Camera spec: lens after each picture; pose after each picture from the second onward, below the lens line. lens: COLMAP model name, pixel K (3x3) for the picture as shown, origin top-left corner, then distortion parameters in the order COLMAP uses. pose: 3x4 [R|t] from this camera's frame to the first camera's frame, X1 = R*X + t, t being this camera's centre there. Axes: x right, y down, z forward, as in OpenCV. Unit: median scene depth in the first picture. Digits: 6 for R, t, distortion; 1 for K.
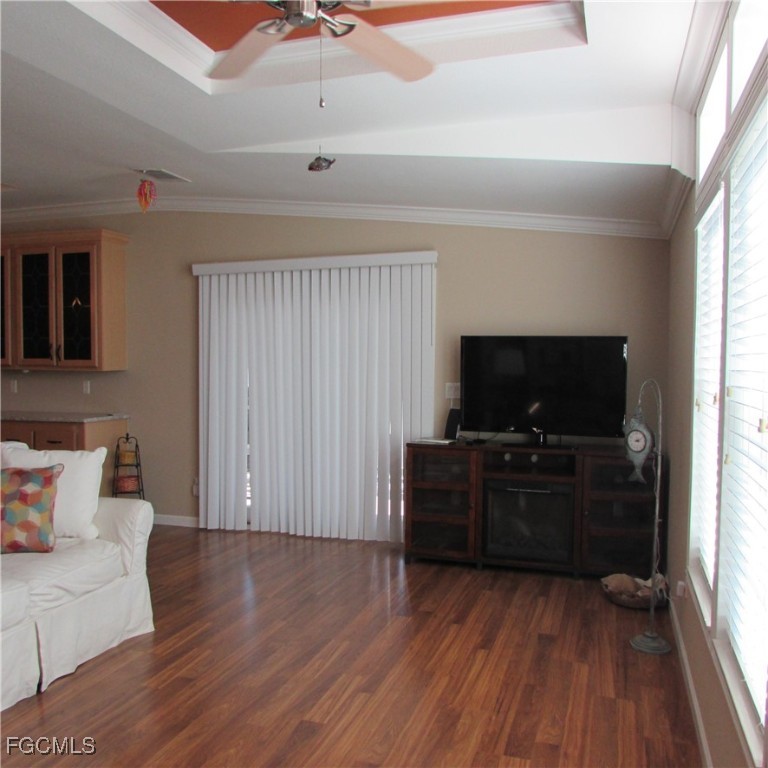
lens RADIAL K [[724.0, 0, 381.5], [0, 724.0, 382.9], [0, 0, 1]] dist [-0.028140, 0.000000]
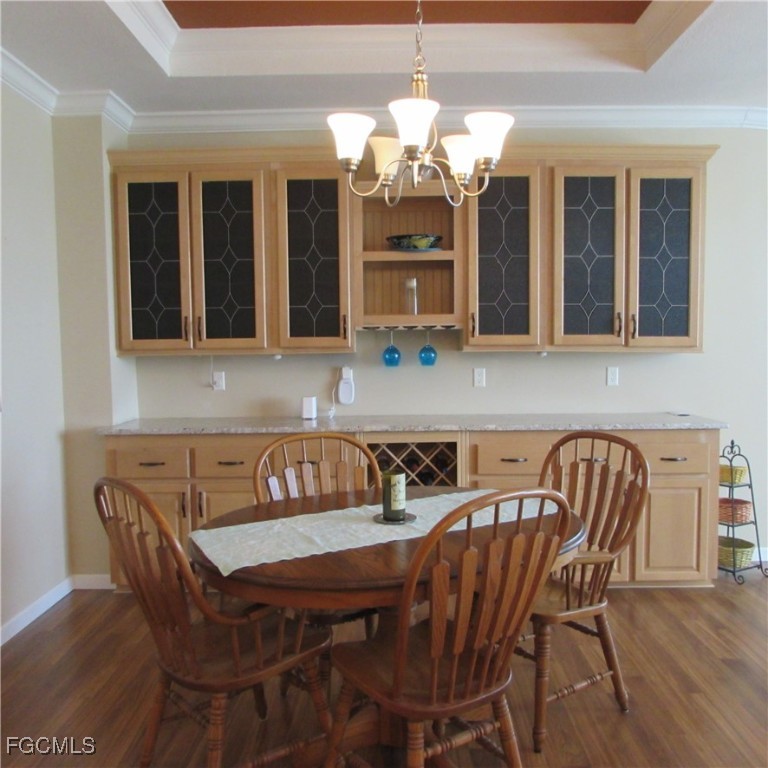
lens RADIAL K [[873.1, 0, 383.9], [0, 873.1, 383.5], [0, 0, 1]] dist [-0.065658, 0.000000]
pose [[0.953064, -0.024173, 0.301802, -1.033782], [0.018606, 0.999600, 0.021307, -0.010820], [-0.302196, -0.014691, 0.953132, 0.335912]]
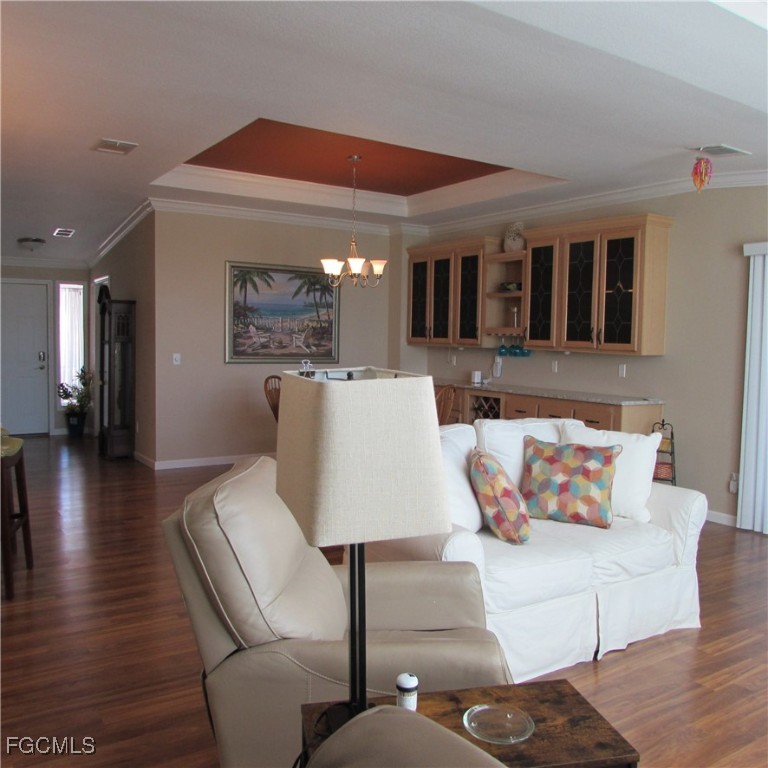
lens RADIAL K [[724.0, 0, 381.9], [0, 724.0, 381.6], [0, 0, 1]] dist [-0.028140, 0.000000]
pose [[0.784352, 0.059072, -0.617497, -0.054337], [-0.046950, 0.998253, 0.035860, 0.000943], [0.618537, 0.000865, 0.785755, -0.013185]]
